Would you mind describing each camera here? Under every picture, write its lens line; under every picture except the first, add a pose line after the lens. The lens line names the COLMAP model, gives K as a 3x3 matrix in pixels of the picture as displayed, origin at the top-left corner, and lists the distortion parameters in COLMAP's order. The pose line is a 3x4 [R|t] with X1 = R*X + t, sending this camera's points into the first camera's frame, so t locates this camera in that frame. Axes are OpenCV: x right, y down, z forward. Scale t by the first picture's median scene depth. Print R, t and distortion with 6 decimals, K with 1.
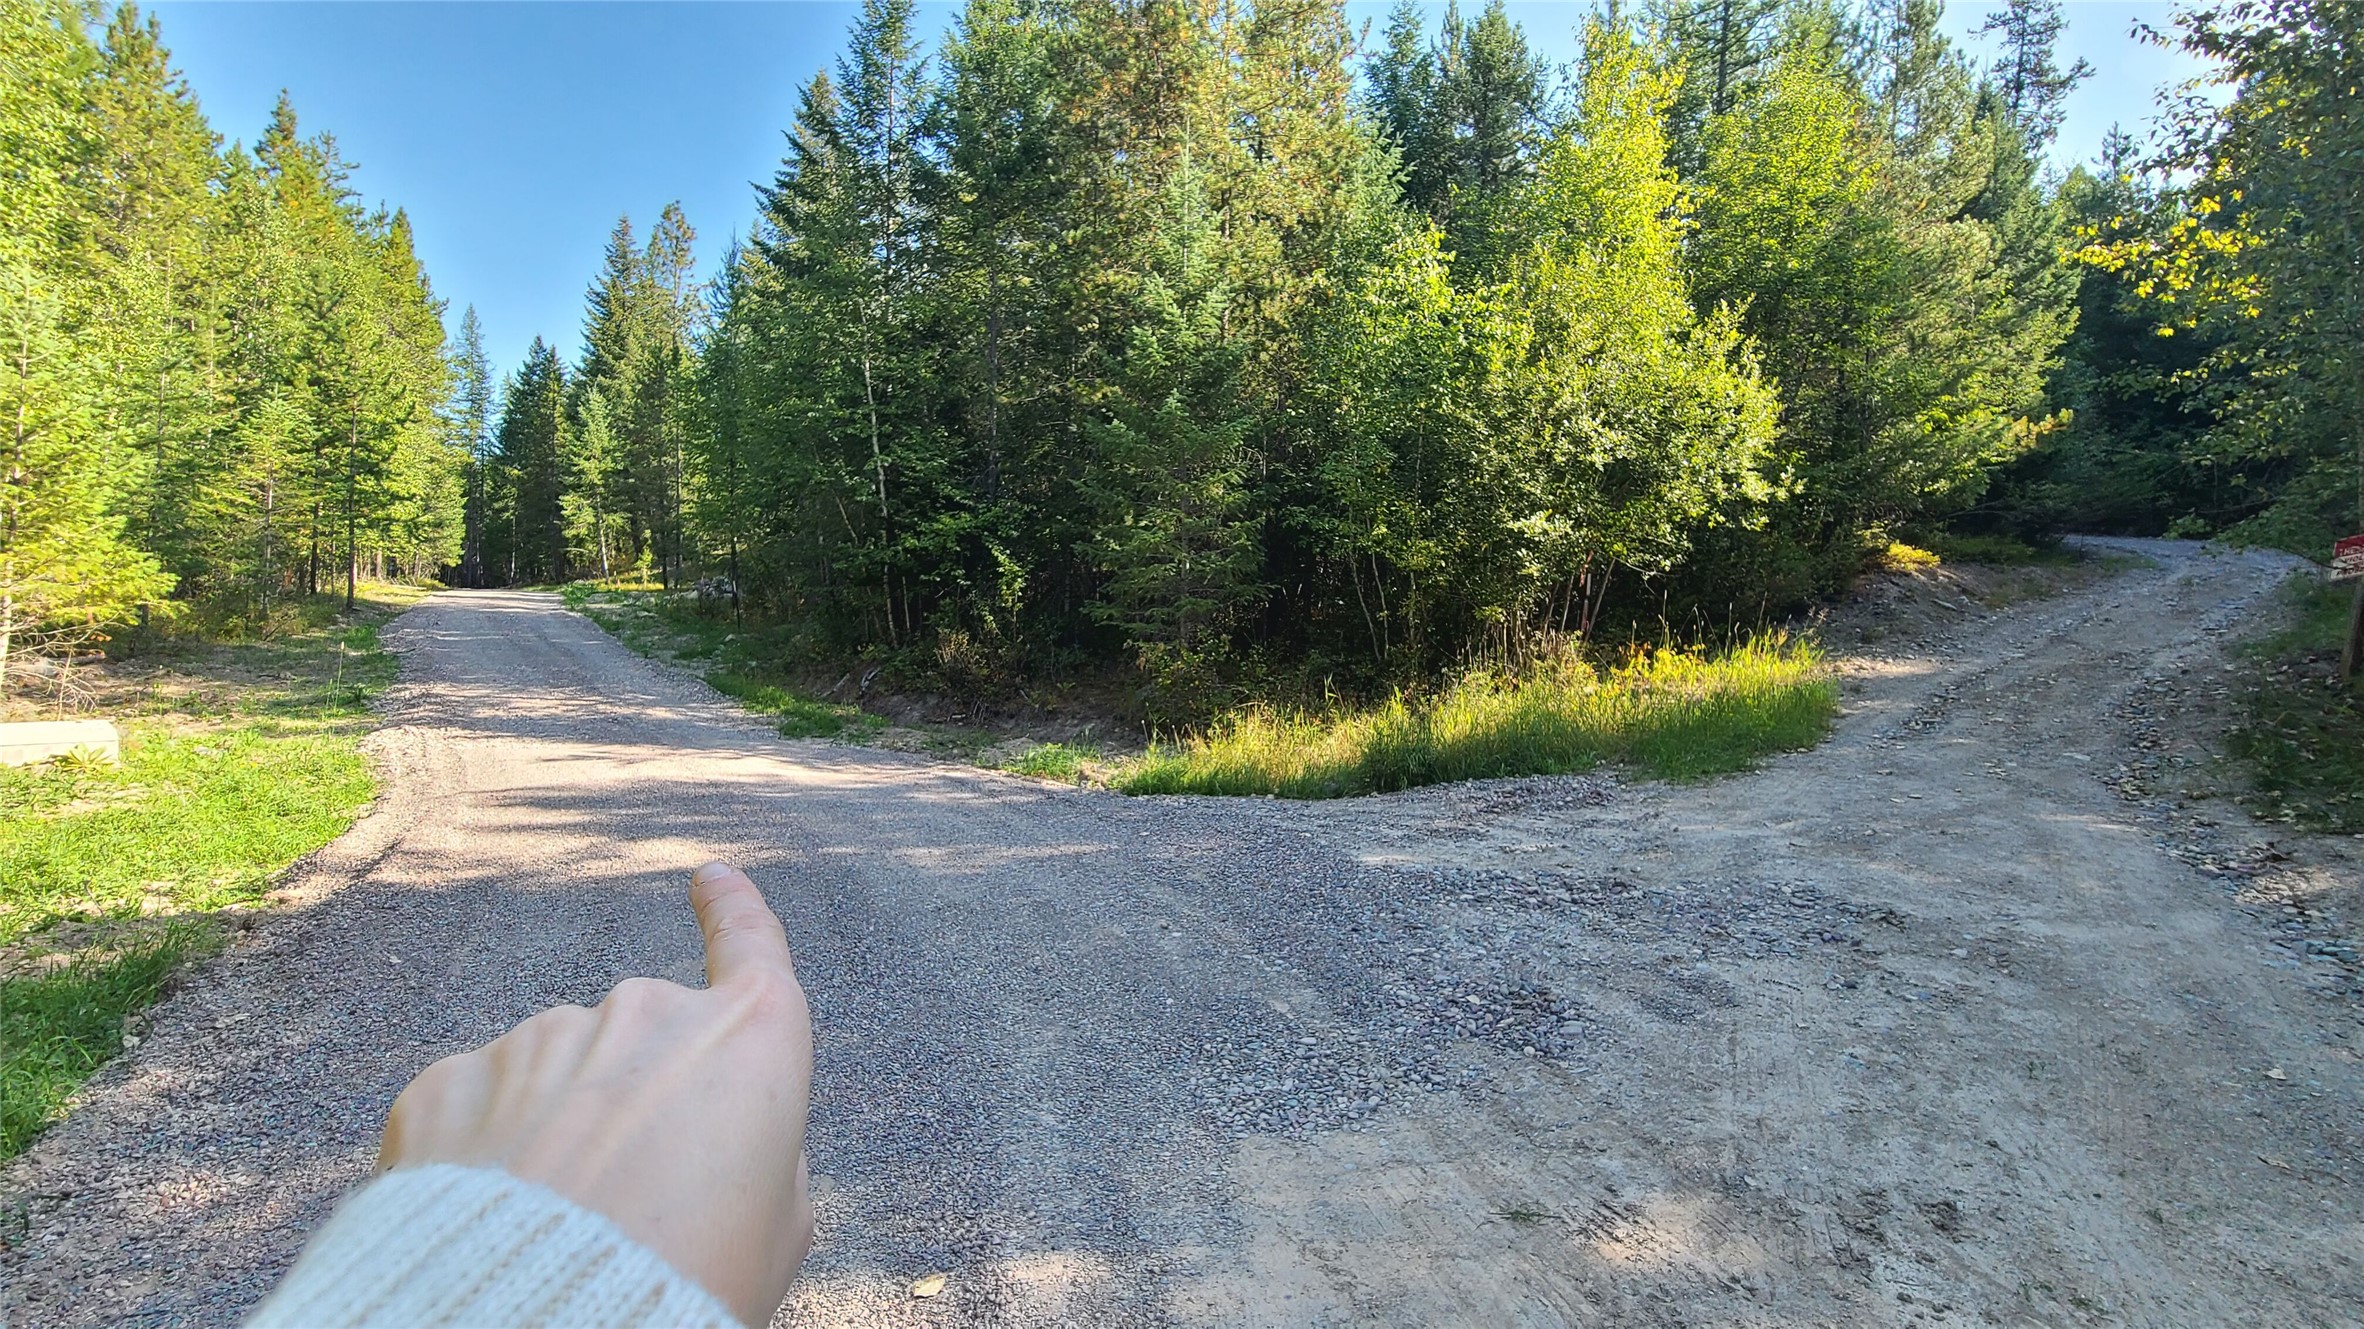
lens RADIAL K [[966.3, 0, 1184.1], [0, 966.3, 656.5], [0, 0, 1]] dist [-0.000137, -0.000150]
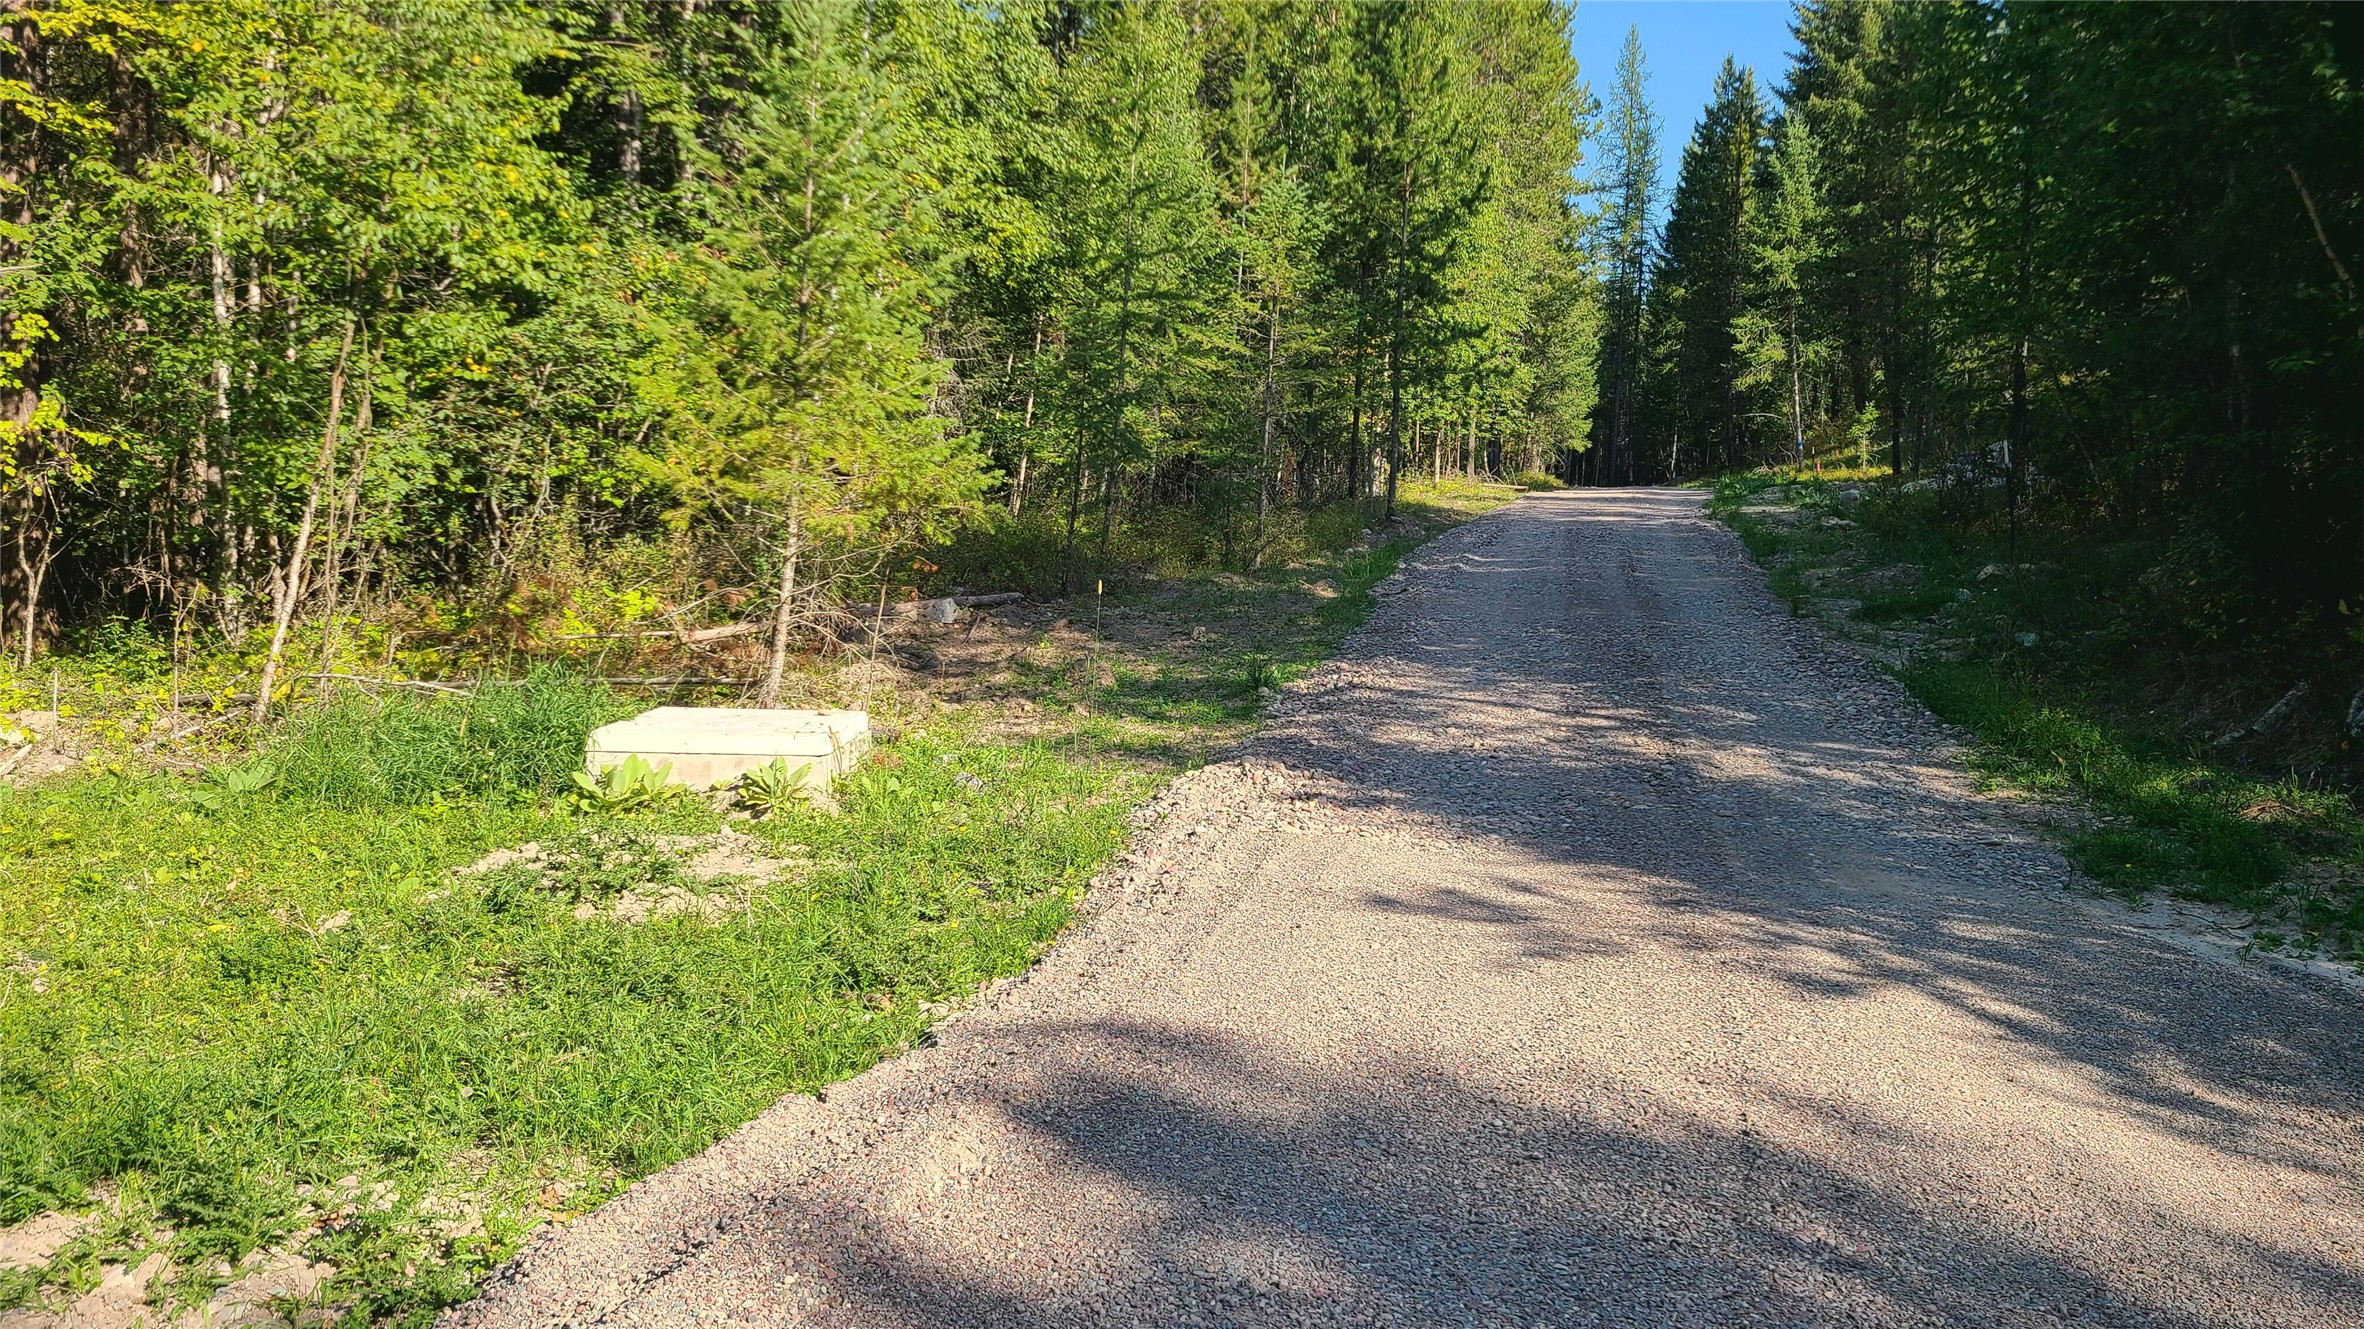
lens RADIAL K [[1746.5, 0, 1195.5], [0, 1746.5, 658.0], [0, 0, 1]] dist [0.054204, -0.031258]
pose [[0.633440, 0.049429, -0.772212, -0.038332], [-0.025707, 0.998751, 0.042843, -0.002754], [0.773365, -0.007287, 0.633919, 0.102914]]
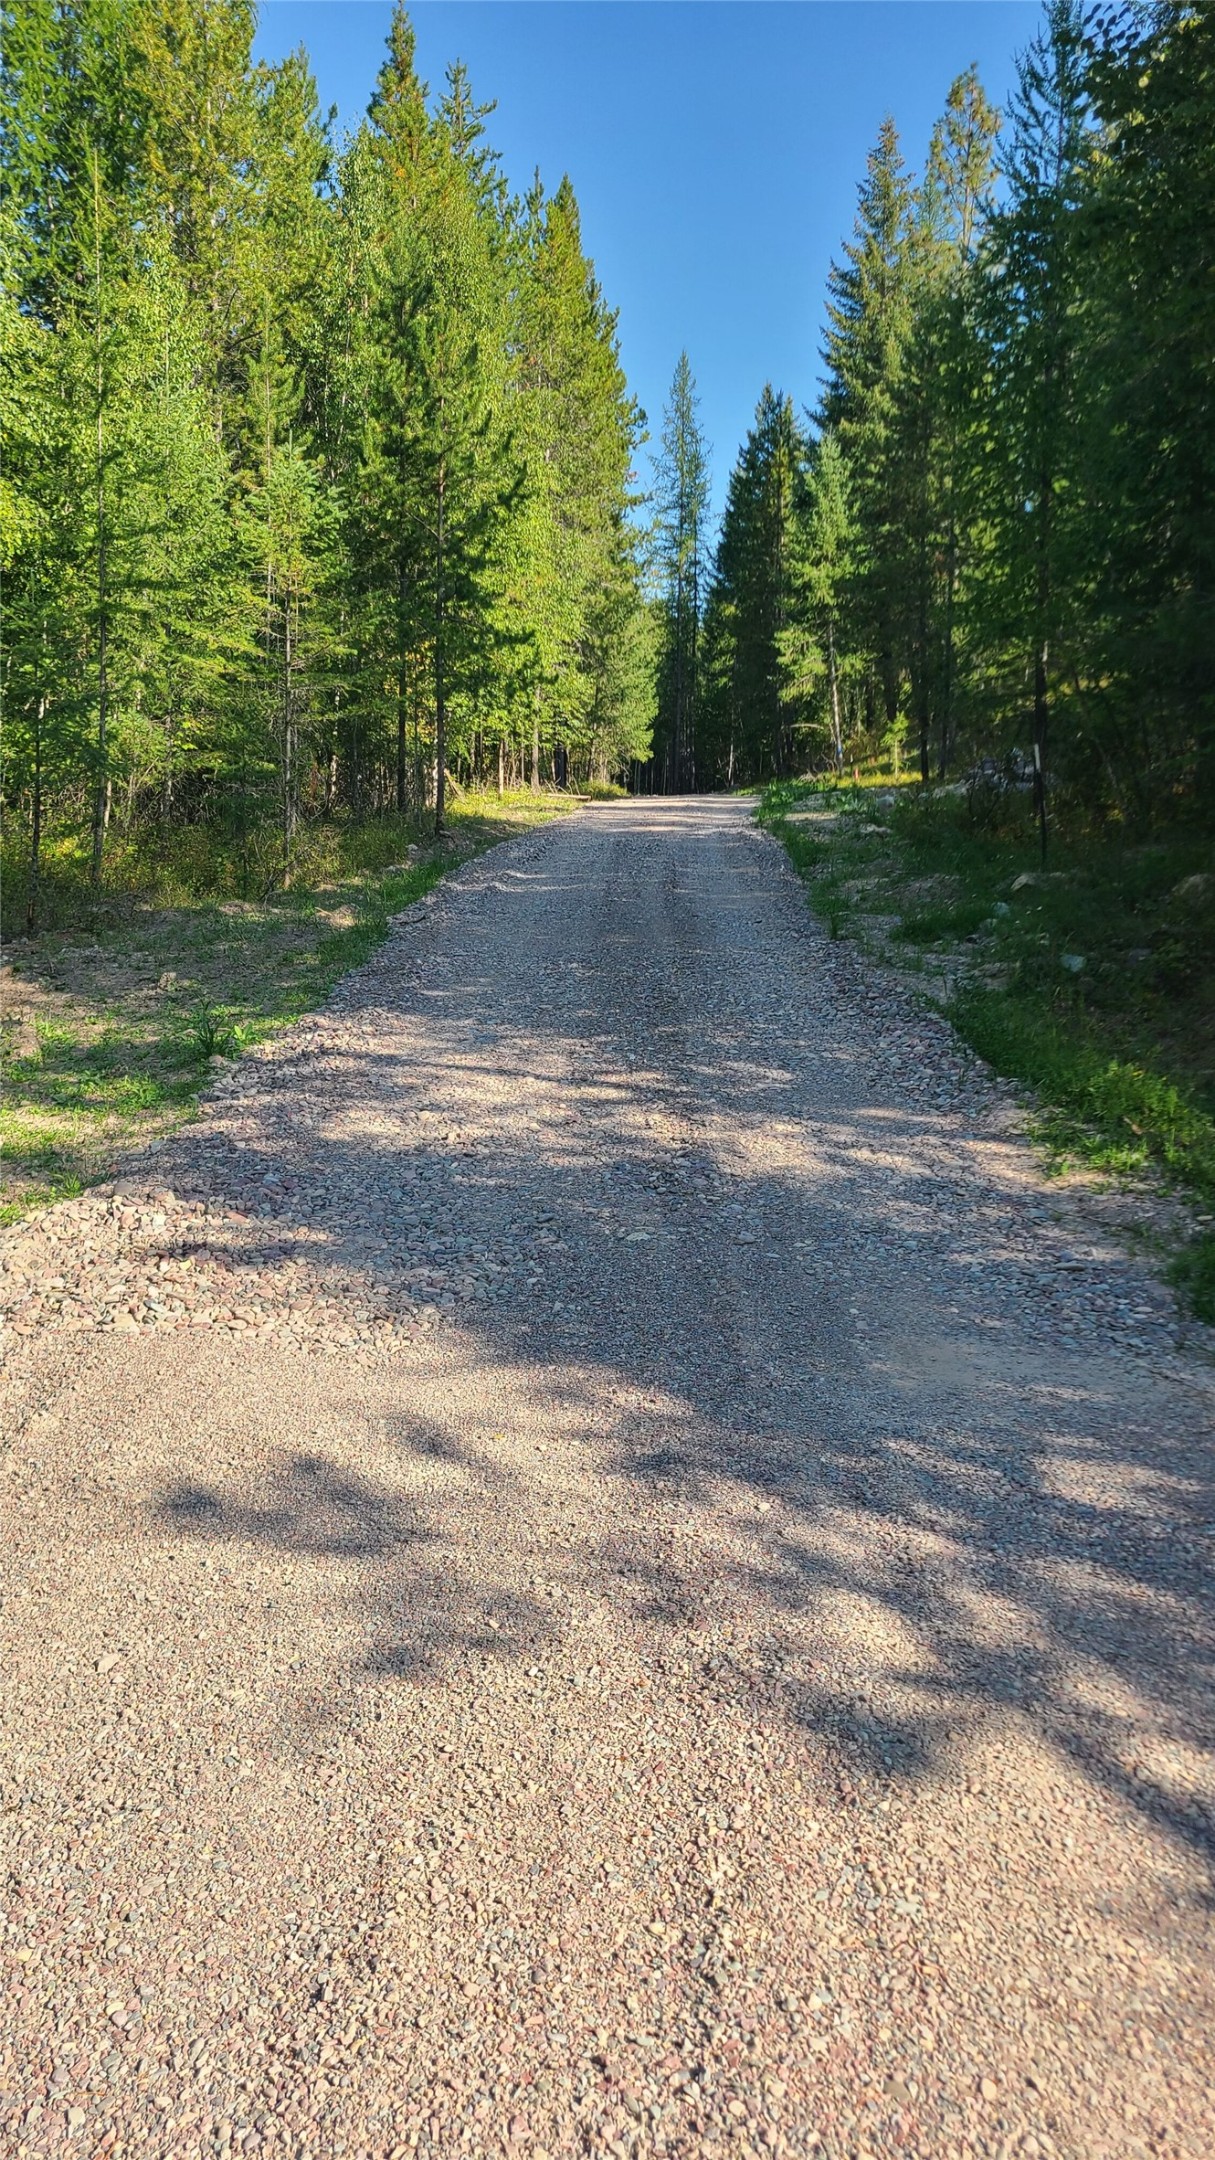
lens RADIAL K [[1595.8, 0, 620.9], [0, 1595.8, 1077.9], [0, 0, 1]] dist [0.054204, -0.031258]
pose [[0.770384, 0.073967, -0.633276, -0.071776], [0.000455, 0.993184, 0.116558, -0.007488], [0.637581, -0.090082, 0.765099, 0.158631]]
